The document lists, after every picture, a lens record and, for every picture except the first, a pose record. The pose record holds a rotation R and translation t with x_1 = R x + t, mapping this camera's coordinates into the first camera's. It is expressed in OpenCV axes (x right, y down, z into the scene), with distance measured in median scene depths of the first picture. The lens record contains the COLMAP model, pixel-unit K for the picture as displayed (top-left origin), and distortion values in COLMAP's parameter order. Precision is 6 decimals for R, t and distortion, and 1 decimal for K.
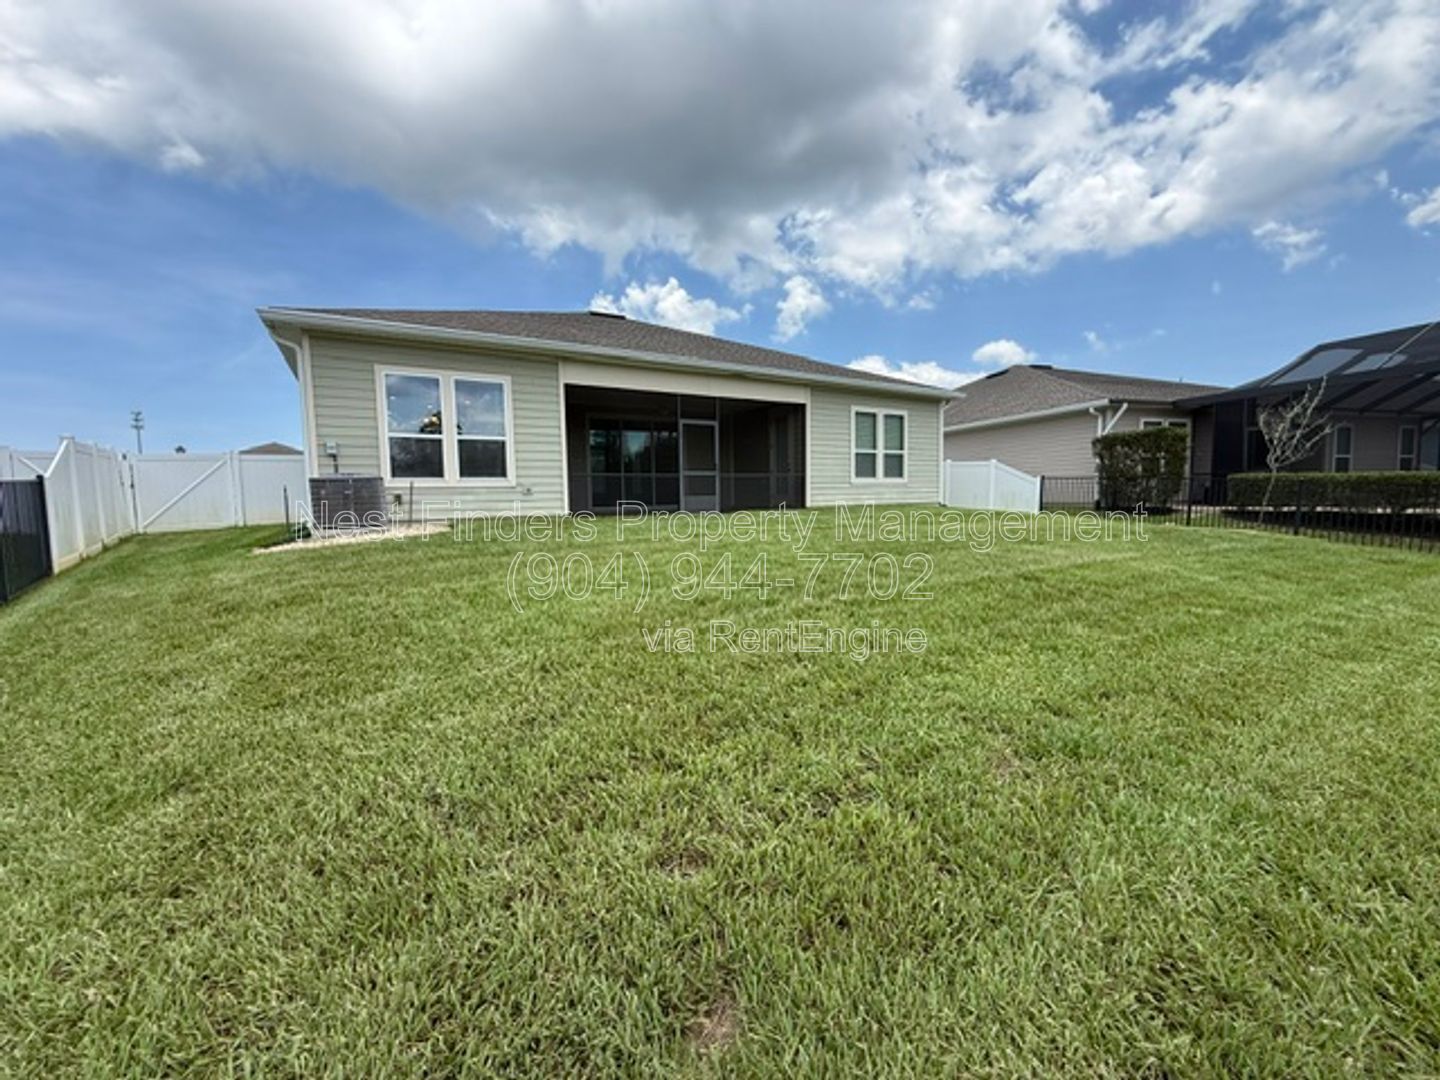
lens RADIAL K [[564.9, 0, 730.6], [0, 564.9, 536.3], [0, 0, 1]] dist [-0.016506, -0.000144]
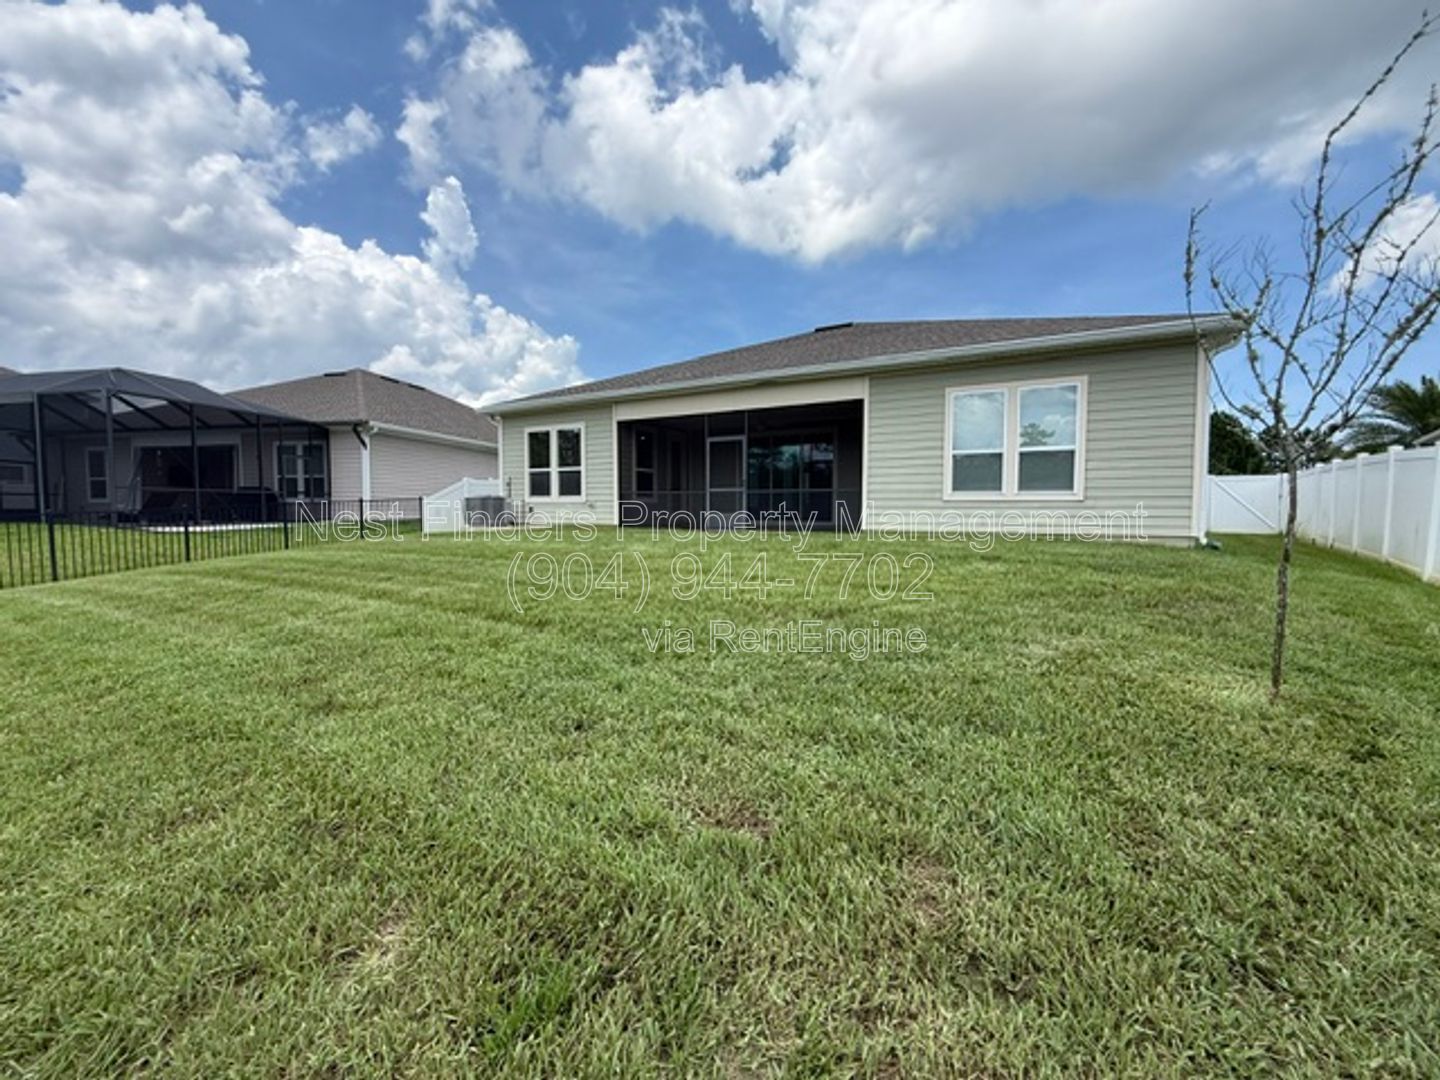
lens RADIAL K [[587.9, 0, 720.0], [0, 587.9, 540.0], [0, 0, 1]] dist [0.006718, -0.000354]
pose [[0.469926, 0.064462, -0.880349, 0.882561], [-0.080660, 0.996293, 0.029896, -0.054996], [0.879013, 0.056960, 0.473384, 0.521016]]
